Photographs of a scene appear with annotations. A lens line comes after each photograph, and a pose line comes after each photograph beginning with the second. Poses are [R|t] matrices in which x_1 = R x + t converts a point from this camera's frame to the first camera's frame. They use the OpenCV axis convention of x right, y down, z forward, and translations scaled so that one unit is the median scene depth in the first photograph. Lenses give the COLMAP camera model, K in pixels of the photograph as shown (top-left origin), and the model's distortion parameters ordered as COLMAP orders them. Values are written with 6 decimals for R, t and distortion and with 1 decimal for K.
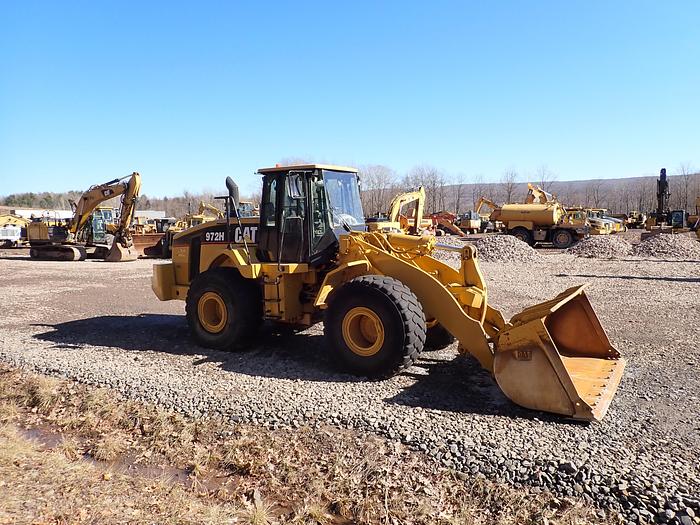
lens RADIAL K [[520.9, 0, 360.1], [0, 520.9, 269.0], [0, 0, 1]] dist [0.008225, -0.009301]
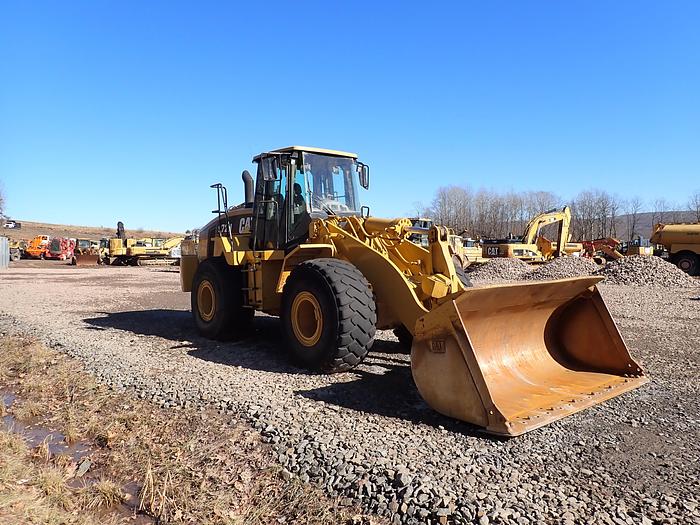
lens RADIAL K [[520.9, 0, 362.8], [0, 520.9, 271.7], [0, 0, 1]] dist [0.008225, -0.009301]
pose [[0.952394, 0.021262, -0.304128, 0.334097], [-0.037349, 0.998188, -0.047177, 0.069571], [0.302574, 0.056290, 0.951462, 0.148390]]
